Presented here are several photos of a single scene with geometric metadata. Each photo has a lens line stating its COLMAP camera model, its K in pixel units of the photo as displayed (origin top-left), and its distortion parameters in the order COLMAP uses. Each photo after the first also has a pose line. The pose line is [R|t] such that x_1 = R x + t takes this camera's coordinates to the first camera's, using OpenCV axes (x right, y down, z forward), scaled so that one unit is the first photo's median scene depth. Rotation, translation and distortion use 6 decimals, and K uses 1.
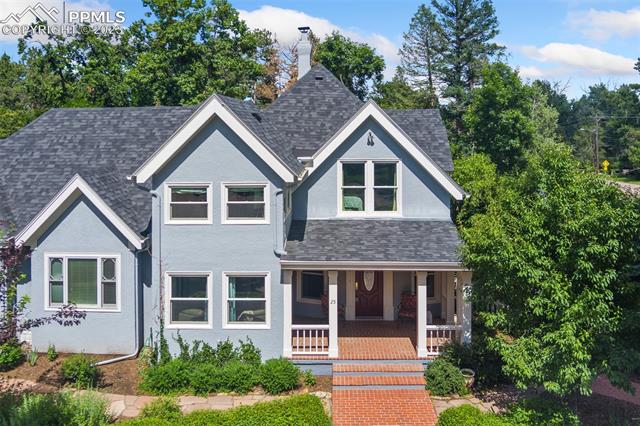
lens RADIAL K [[513.3, 0, 308.2], [0, 513.3, 105.1], [0, 0, 1]] dist [-0.038225, 0.000575]
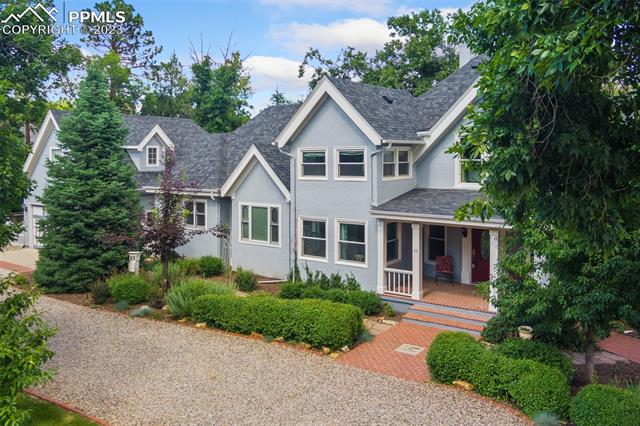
lens RADIAL K [[522.3, 0, 320.8], [0, 522.3, 156.9], [0, 0, 1]] dist [-0.063207, -0.000614]
pose [[0.823012, 0.003720, -0.568012, 0.525452], [0.019276, 0.999220, 0.034475, 0.129442], [0.567697, -0.039322, 0.822298, -0.064973]]
